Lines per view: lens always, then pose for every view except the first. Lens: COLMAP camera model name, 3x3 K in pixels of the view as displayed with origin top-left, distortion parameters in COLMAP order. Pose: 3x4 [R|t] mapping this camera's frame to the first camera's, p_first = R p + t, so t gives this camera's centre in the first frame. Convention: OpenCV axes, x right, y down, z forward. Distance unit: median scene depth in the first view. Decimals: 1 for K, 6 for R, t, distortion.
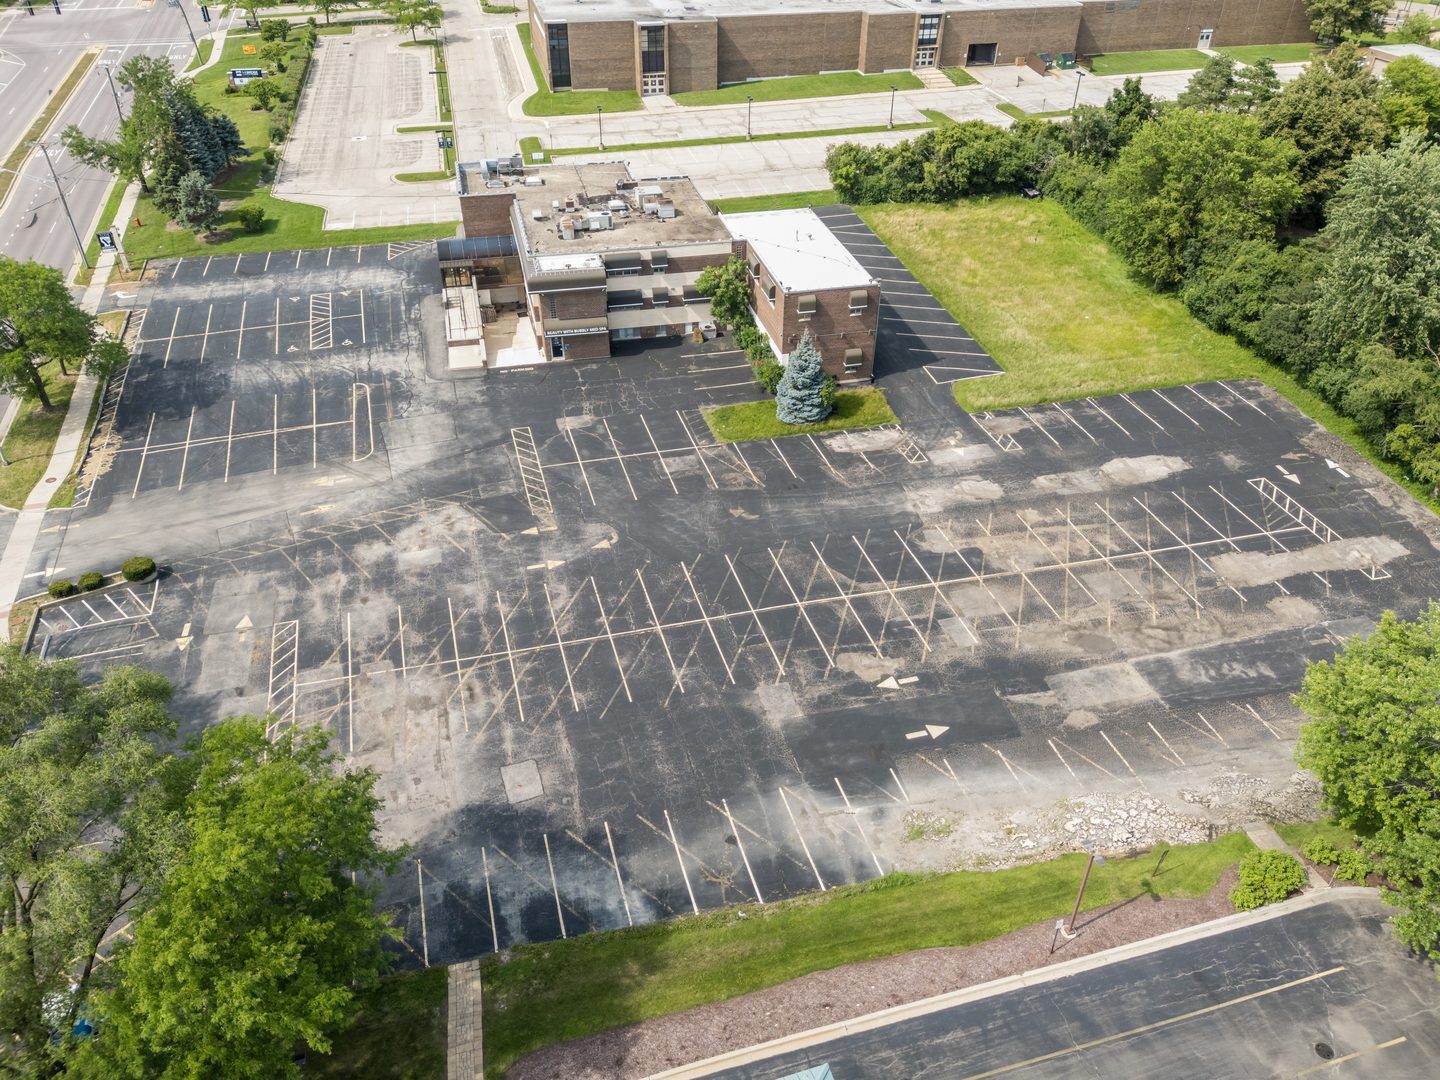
lens RADIAL K [[1076.2, 0, 717.5], [0, 1076.2, 528.3], [0, 0, 1]] dist [0.071094, -0.070054]
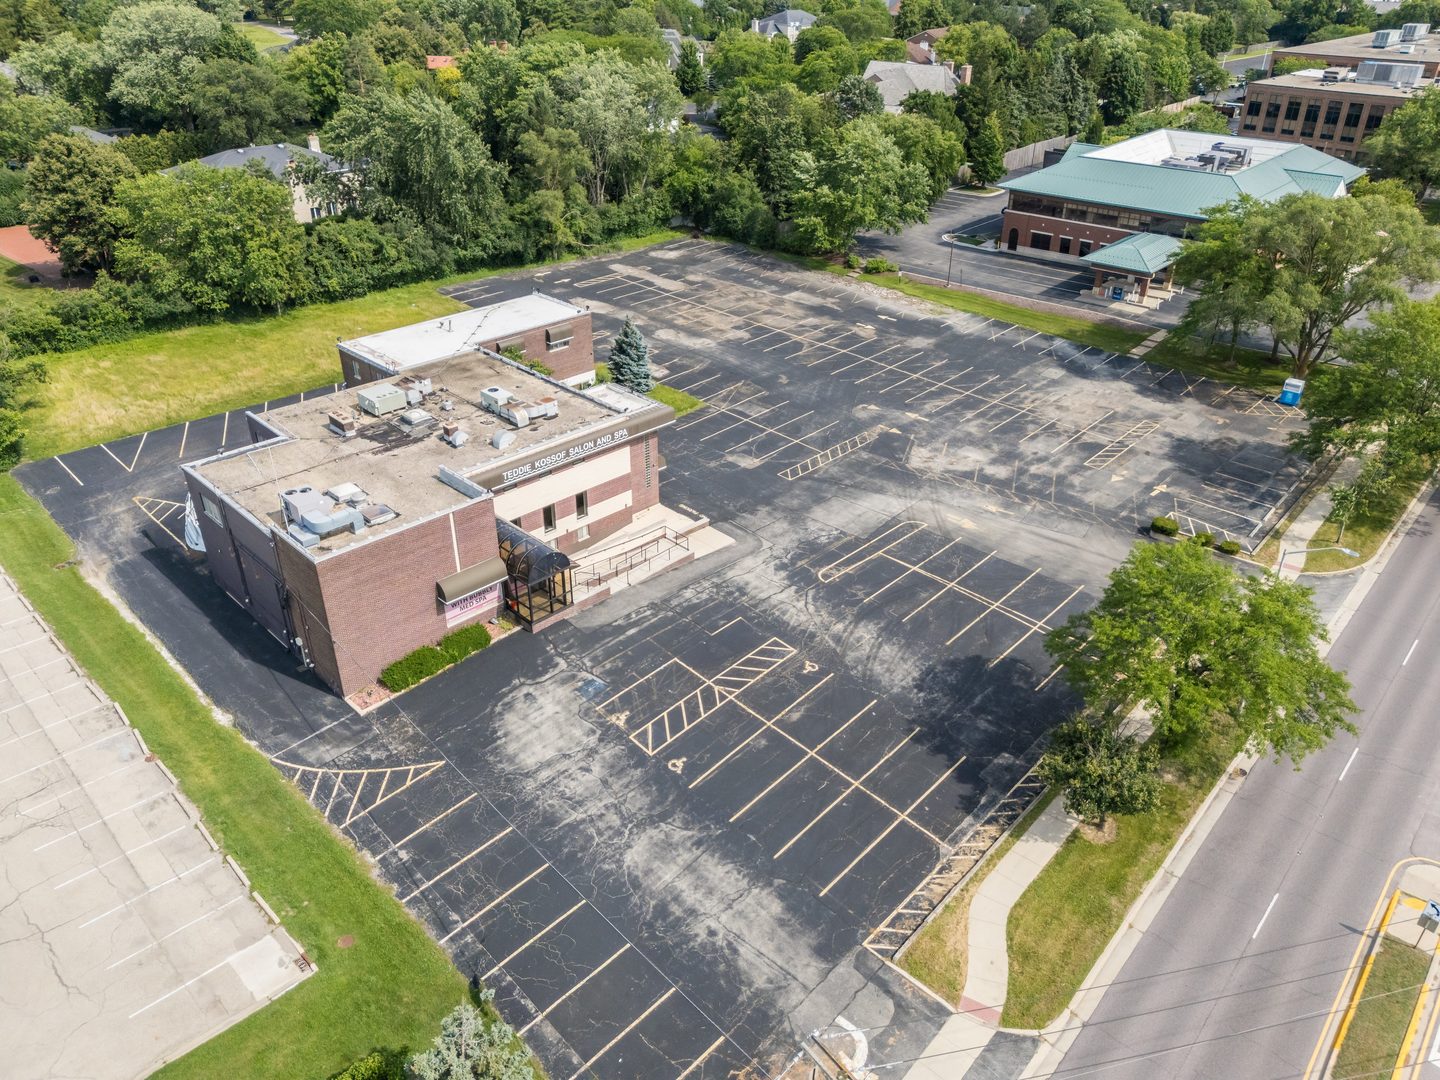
lens RADIAL K [[1076.2, 0, 732.3], [0, 1076.2, 534.1], [0, 0, 1]] dist [0.071094, -0.070054]
pose [[-0.534259, -0.424299, 0.731120, -0.886099], [0.476736, 0.562995, 0.675100, -0.740690], [-0.698061, 0.709230, -0.098506, 1.133209]]
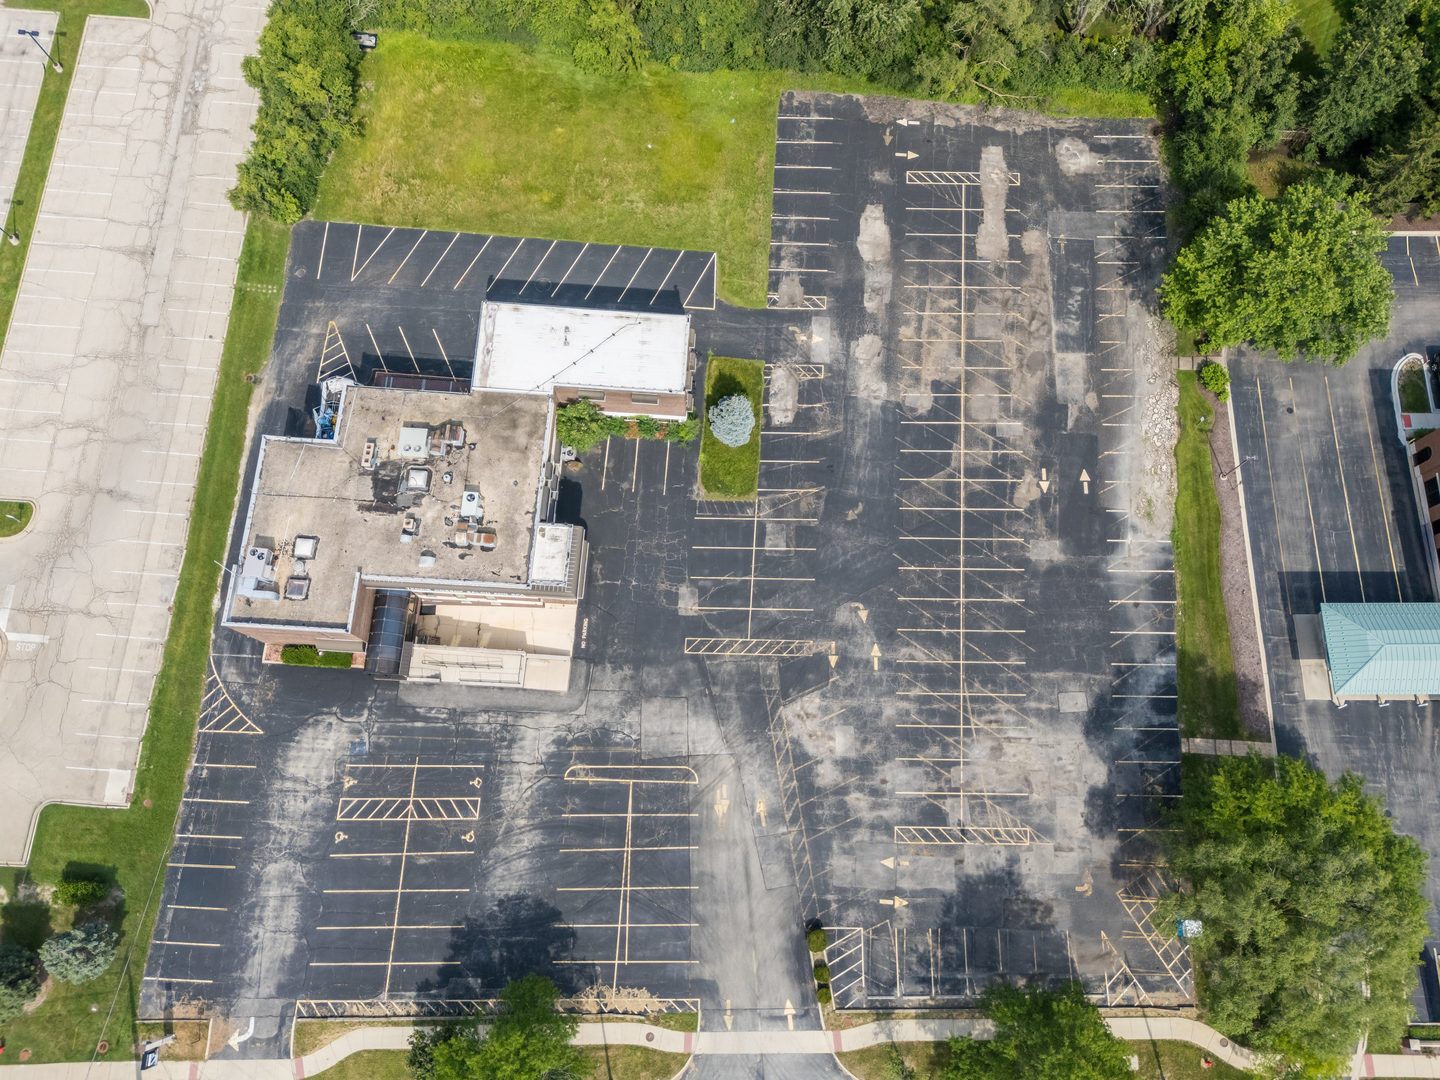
lens RADIAL K [[1076.2, 0, 722.1], [0, 1076.2, 547.7], [0, 0, 1]] dist [0.071094, -0.070054]
pose [[0.287040, -0.924303, 0.251539, -0.358222], [0.541665, 0.373191, 0.753211, -0.974720], [-0.790067, -0.079951, 0.607784, 0.245519]]
